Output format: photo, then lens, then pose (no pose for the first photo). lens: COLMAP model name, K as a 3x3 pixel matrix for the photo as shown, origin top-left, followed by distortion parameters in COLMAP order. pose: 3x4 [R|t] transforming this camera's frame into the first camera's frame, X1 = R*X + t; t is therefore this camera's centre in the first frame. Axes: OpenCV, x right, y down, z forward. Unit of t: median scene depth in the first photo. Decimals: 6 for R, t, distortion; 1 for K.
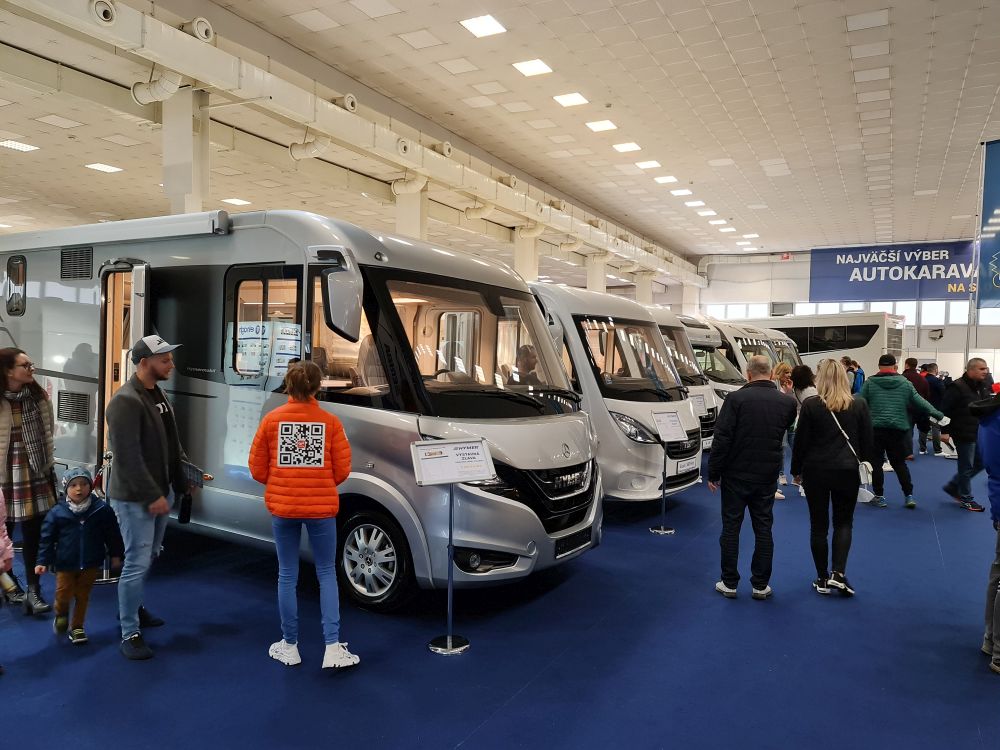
lens RADIAL K [[729.5, 0, 500.5], [0, 729.5, 376.5], [0, 0, 1]] dist [0.072445, -0.061385]
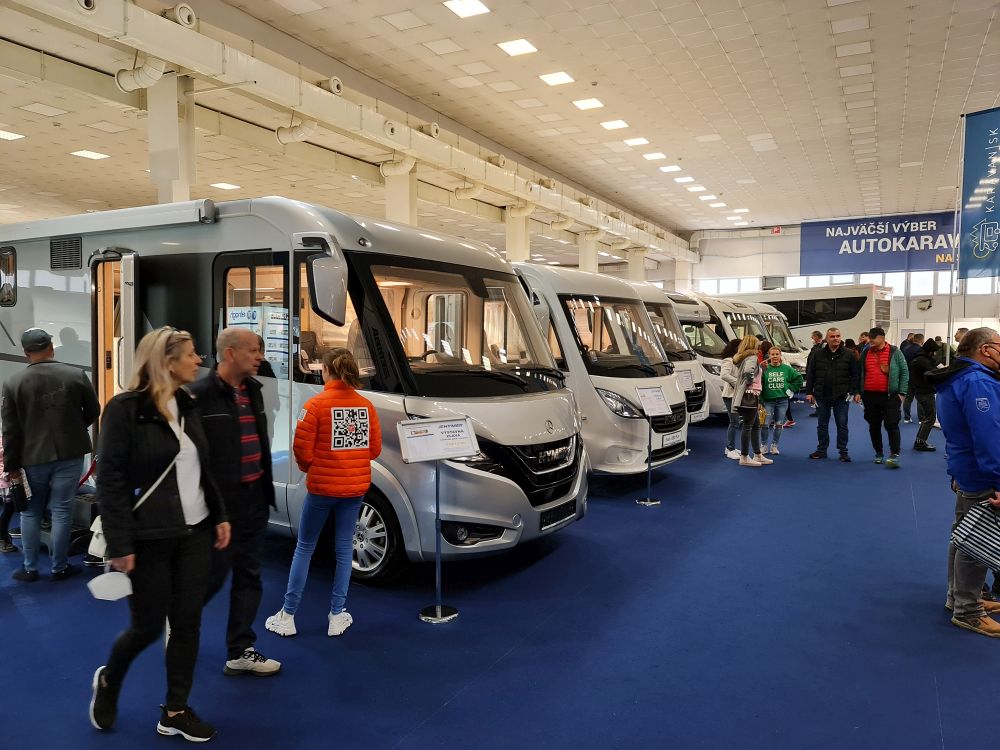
lens RADIAL K [[729.5, 0, 507.0], [0, 729.5, 369.5], [0, 0, 1]] dist [0.072445, -0.061385]
pose [[0.999675, -0.021725, 0.013341, 0.004151], [0.021469, 0.999589, 0.019000, -0.000045], [-0.013748, -0.018708, 0.999730, -0.007566]]
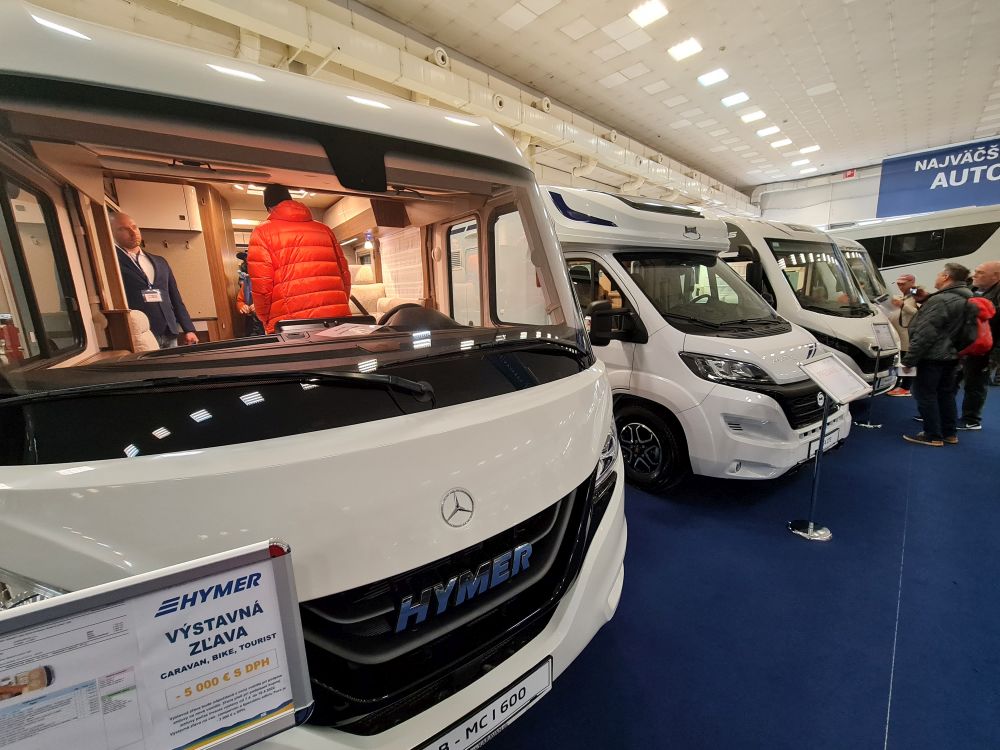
lens RADIAL K [[408.4, 0, 503.3], [0, 408.4, 376.2], [0, 0, 1]] dist [-0.005927, 0.001692]
pose [[0.953817, -0.002120, -0.300382, 0.201496], [0.051524, 0.986310, 0.156644, -0.008046], [0.295938, -0.164886, 0.940868, 0.573490]]
